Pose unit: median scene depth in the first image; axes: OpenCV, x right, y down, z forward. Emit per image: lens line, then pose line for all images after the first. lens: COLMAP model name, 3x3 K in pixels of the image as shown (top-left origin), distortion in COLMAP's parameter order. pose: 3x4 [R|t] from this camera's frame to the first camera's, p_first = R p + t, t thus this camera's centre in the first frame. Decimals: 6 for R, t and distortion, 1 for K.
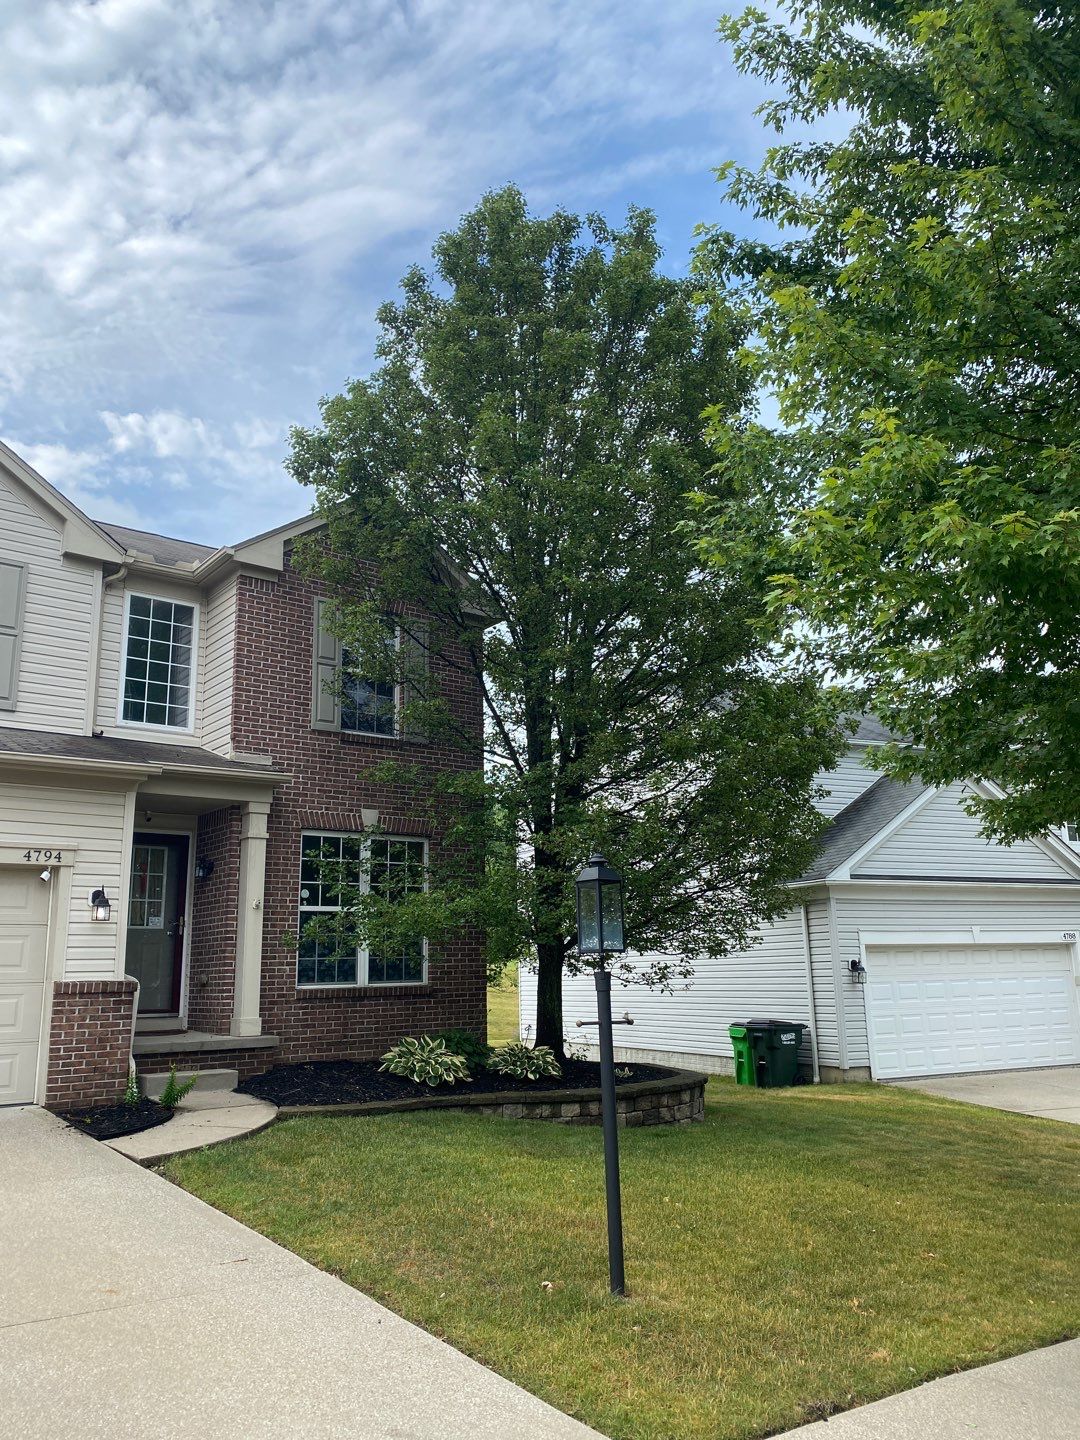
lens RADIAL K [[1081.1, 0, 540.0], [0, 1081.1, 720.0], [0, 0, 1]] dist [0.025425, -0.002479]
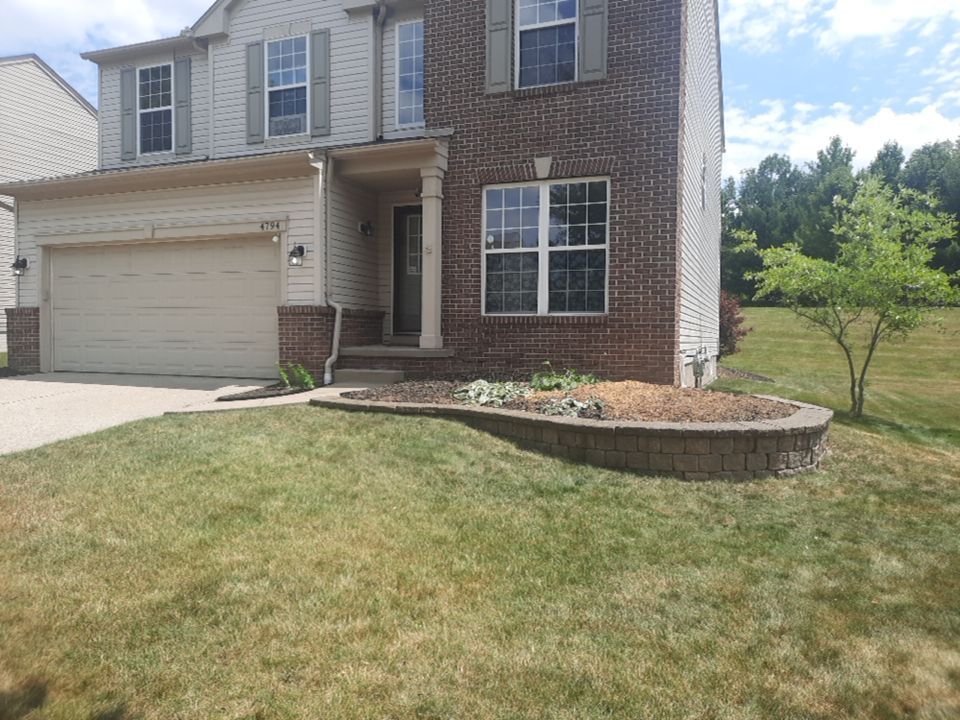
lens RADIAL K [[710.0, 0, 480.0], [0, 710.0, 360.0], [0, 0, 1]] dist [0.096149, -0.181638]
pose [[0.502249, 0.054172, -0.863024, 0.455514], [0.182526, 0.968907, 0.167041, 0.152635], [0.845240, -0.241421, 0.476745, 0.568444]]
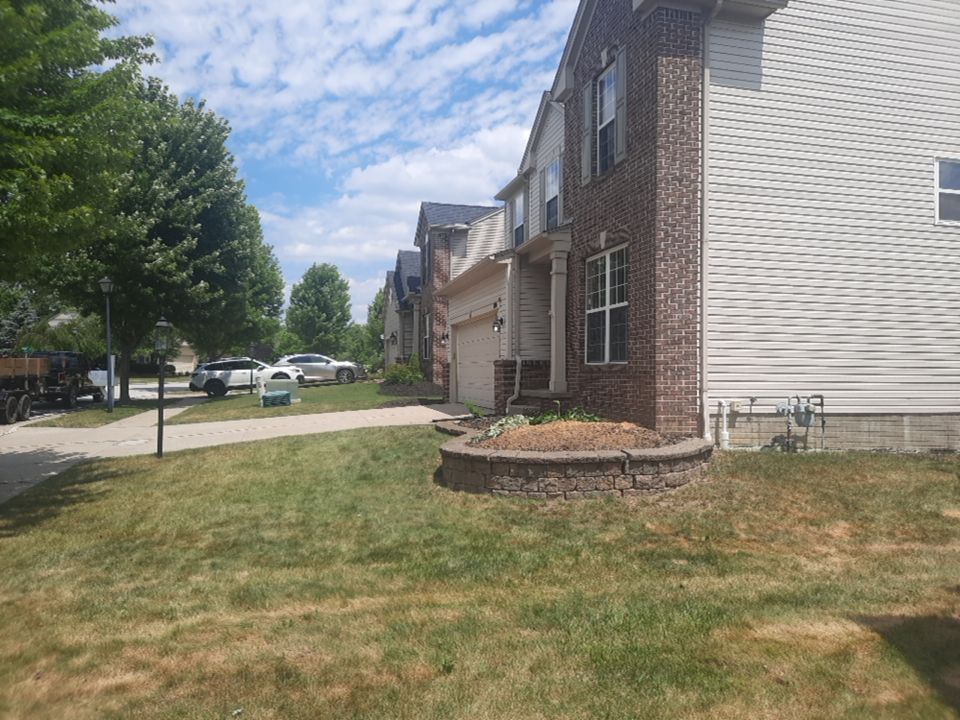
lens RADIAL K [[709.8, 0, 480.0], [0, 709.8, 360.0], [0, 0, 1]] dist [0.028807, -0.042805]
pose [[-0.411383, 0.001745, -0.911461, 0.700282], [0.215769, 0.971761, -0.095525, 0.289693], [0.885555, -0.235962, -0.400142, 1.207631]]
